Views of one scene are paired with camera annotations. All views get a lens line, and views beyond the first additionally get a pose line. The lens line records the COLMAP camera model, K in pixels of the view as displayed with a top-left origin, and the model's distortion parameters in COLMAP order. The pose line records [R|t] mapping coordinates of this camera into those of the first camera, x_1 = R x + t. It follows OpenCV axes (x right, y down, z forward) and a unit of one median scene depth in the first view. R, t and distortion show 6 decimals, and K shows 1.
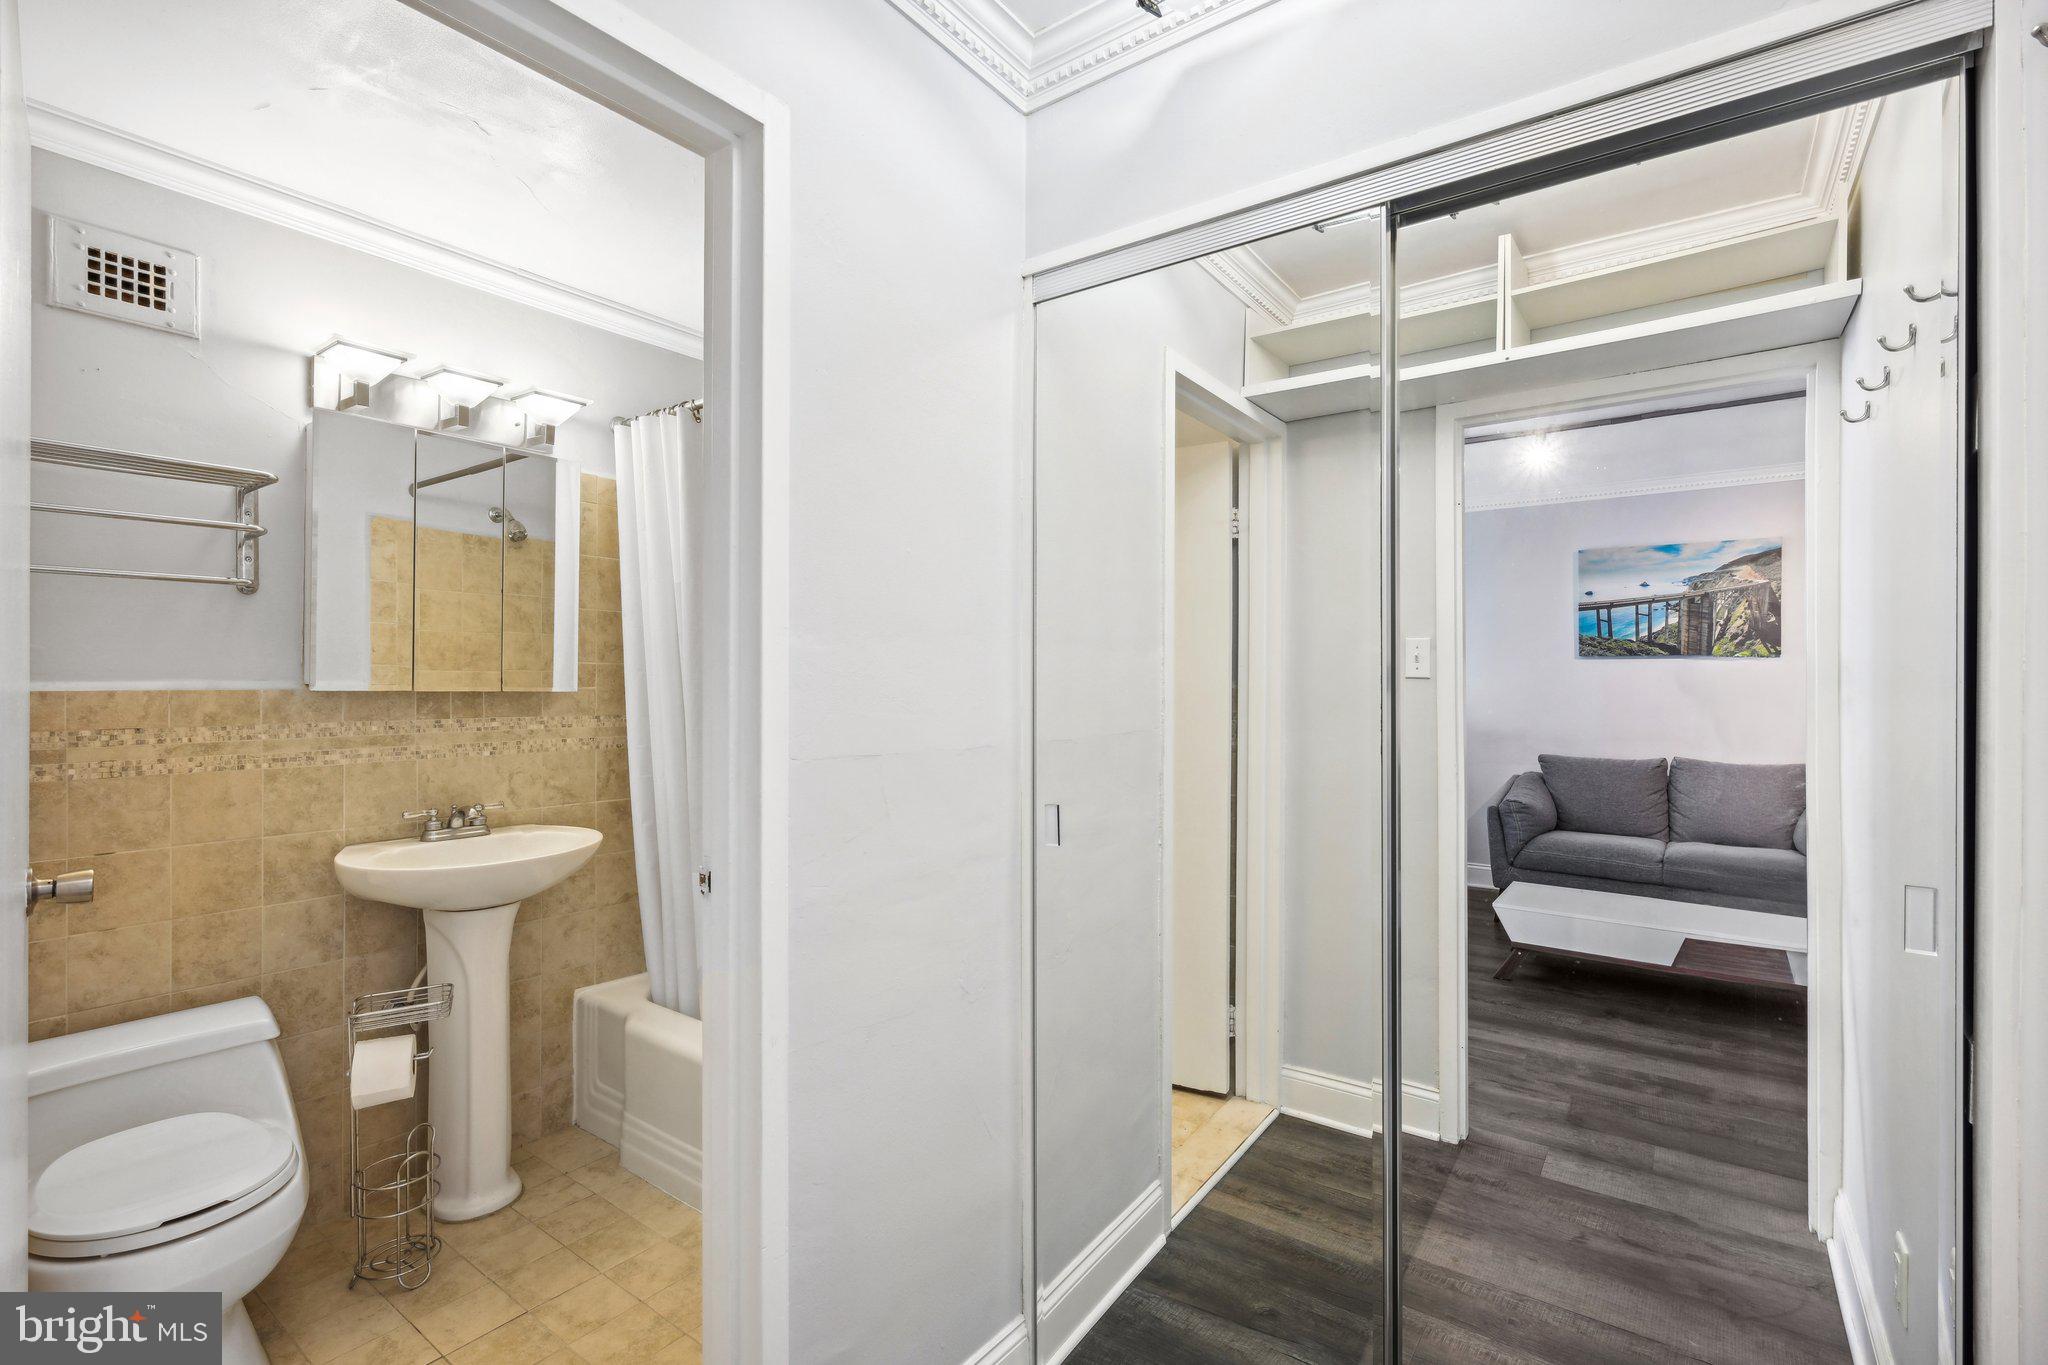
lens RADIAL K [[900.8, 0, 1031.1], [0, 900.8, 658.5], [0, 0, 1]] dist [-0.004210, -0.000940]
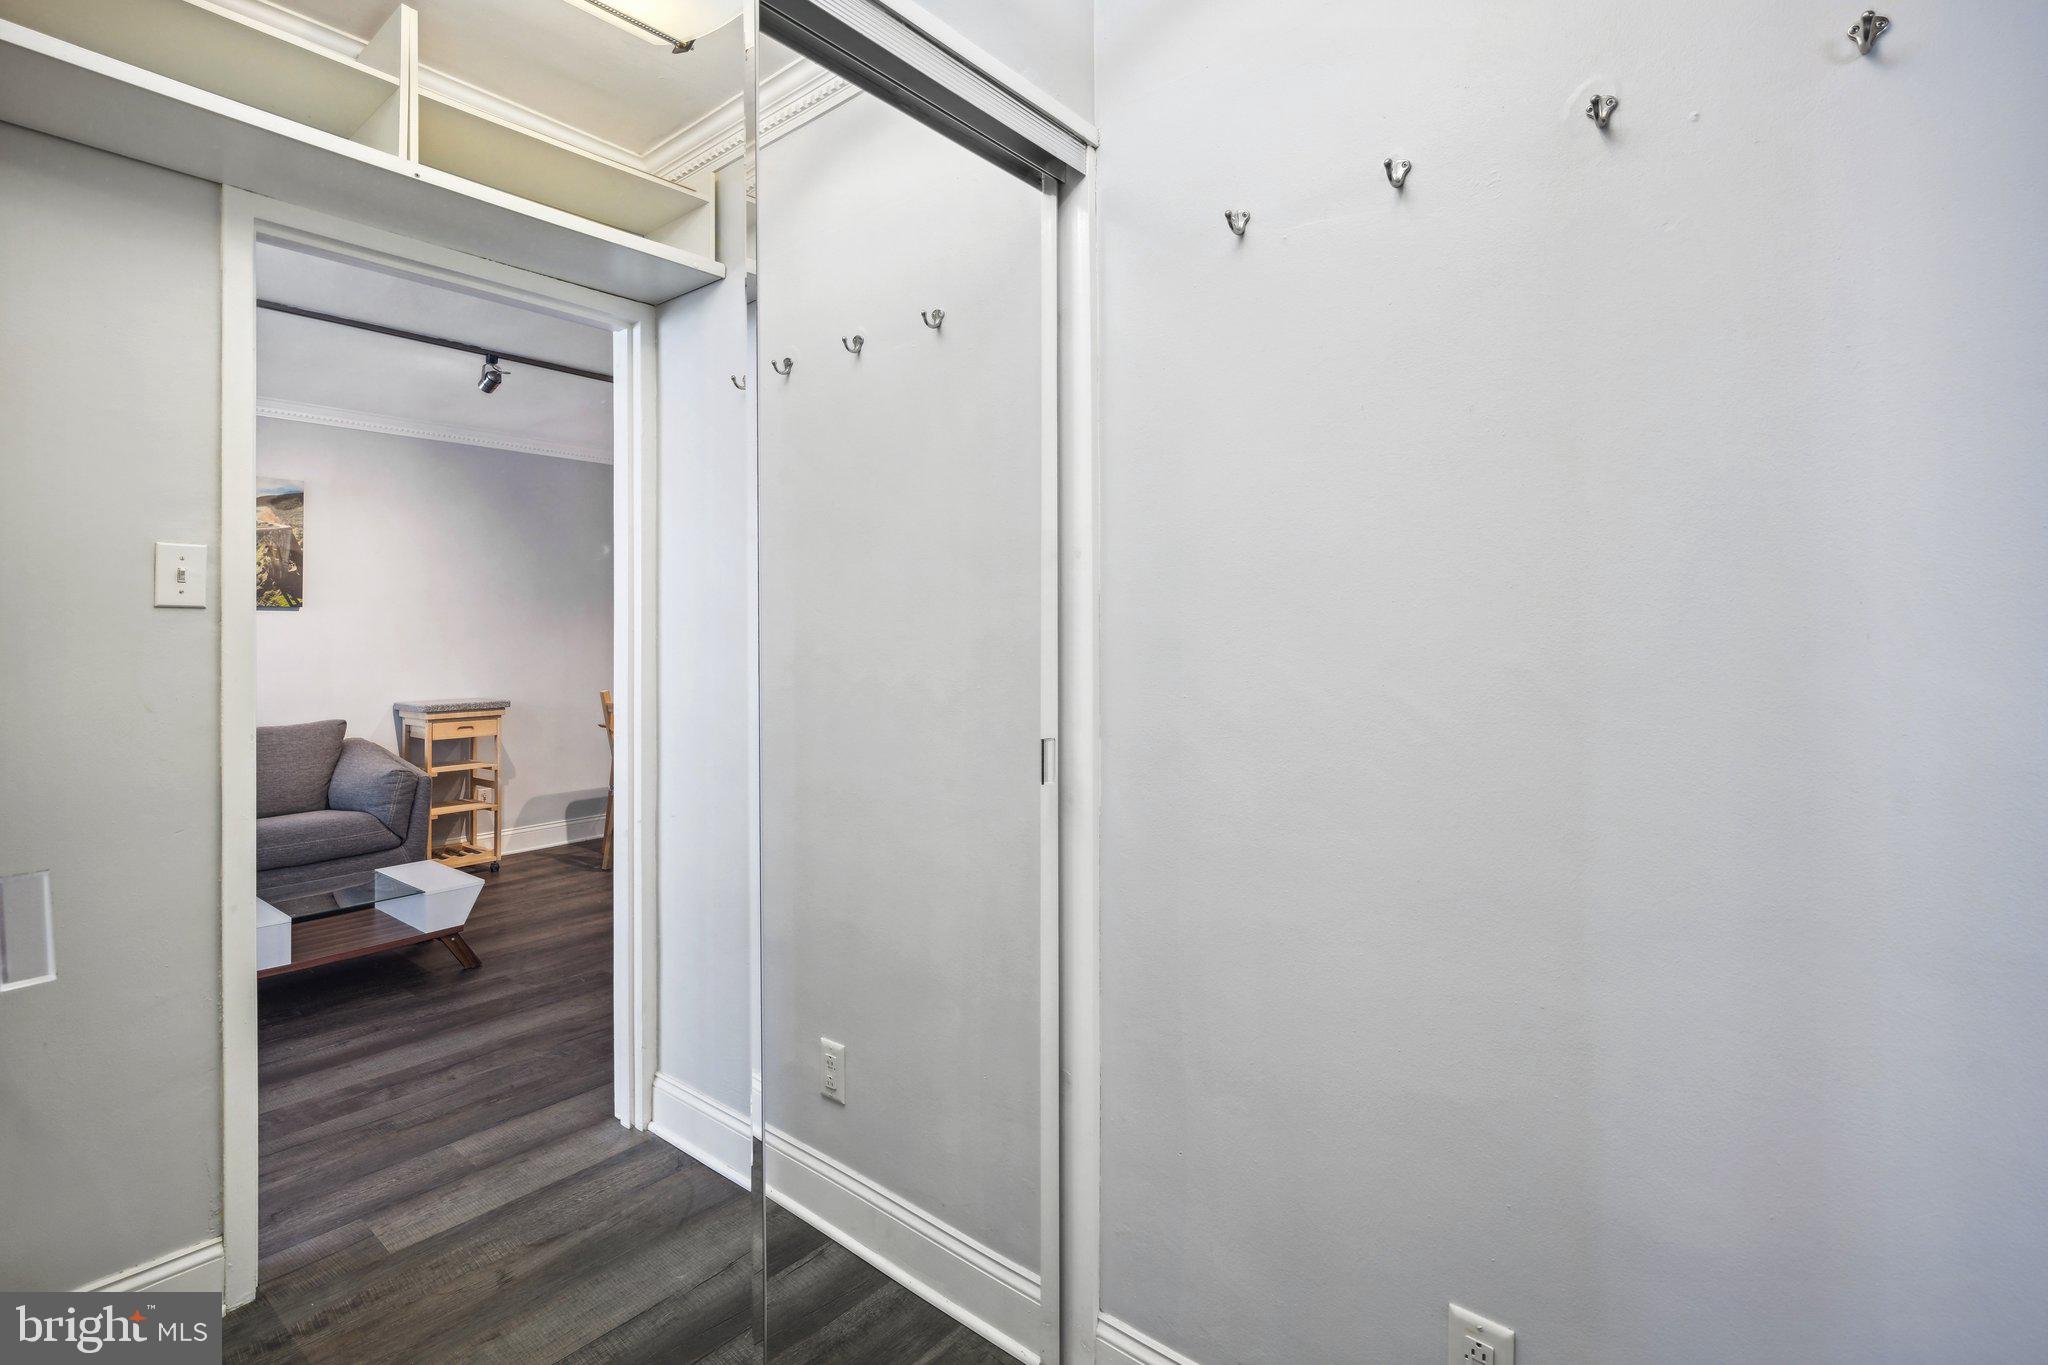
lens RADIAL K [[932.8, 0, 1017.7], [0, 932.8, 653.9], [0, 0, 1]] dist [-0.014815, 0.001148]
pose [[0.071896, -0.022264, 0.997164, -0.802824], [-0.010123, 0.999683, 0.023051, 0.154140], [-0.997361, -0.011752, 0.071648, 1.860615]]
